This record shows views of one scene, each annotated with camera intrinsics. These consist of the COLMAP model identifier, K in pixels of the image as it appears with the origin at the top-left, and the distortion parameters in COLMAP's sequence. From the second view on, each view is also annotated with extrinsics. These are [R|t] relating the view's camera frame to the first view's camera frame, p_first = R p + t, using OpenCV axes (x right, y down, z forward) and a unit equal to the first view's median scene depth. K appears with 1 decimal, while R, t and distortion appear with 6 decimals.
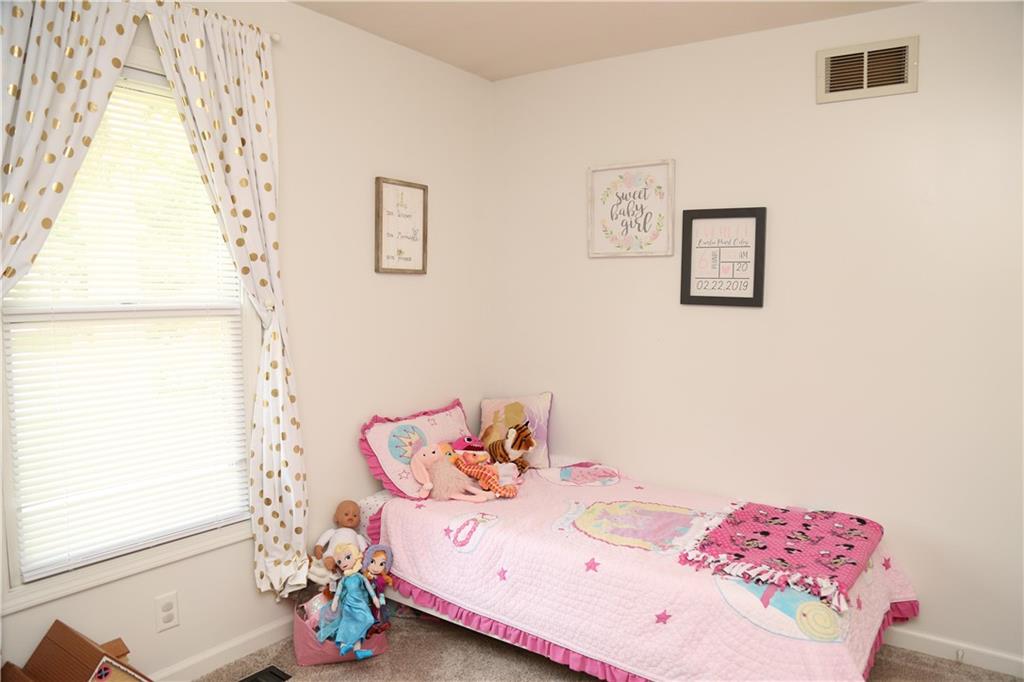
lens RADIAL K [[698.9, 0, 514.7], [0, 698.9, 344.9], [0, 0, 1]] dist [-0.126184, 0.073845]
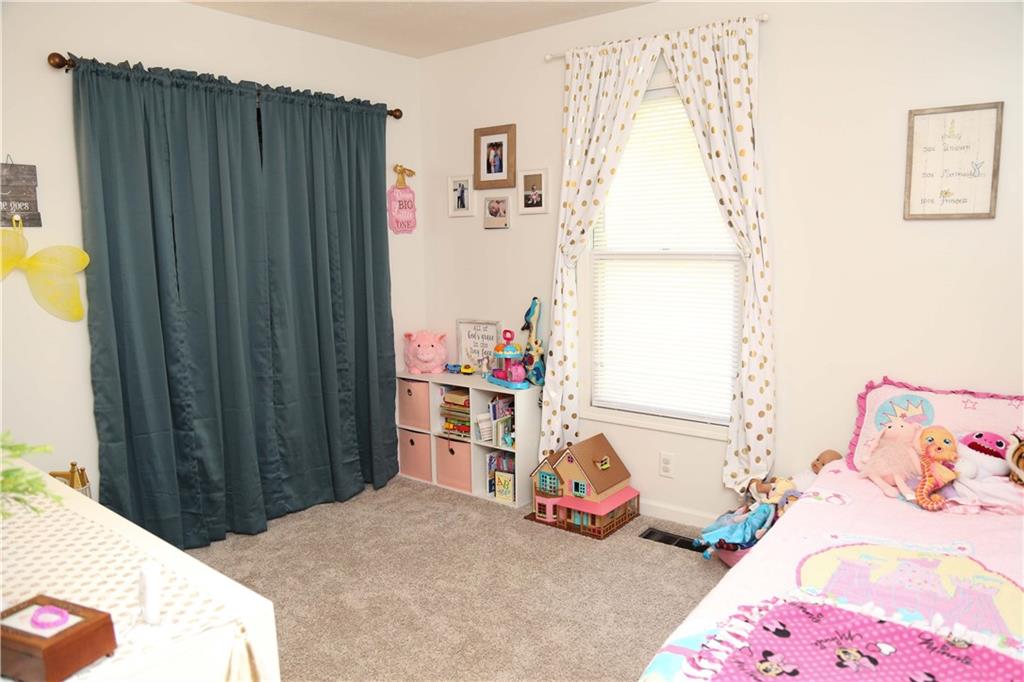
lens RADIAL K [[698.9, 0, 514.7], [0, 698.9, 344.9], [0, 0, 1]] dist [-0.126184, 0.073845]
pose [[-0.049001, 0.143151, -0.988487, 0.710620], [-0.059725, 0.987485, 0.145967, -0.041617], [0.997011, 0.066190, -0.039838, 0.547034]]
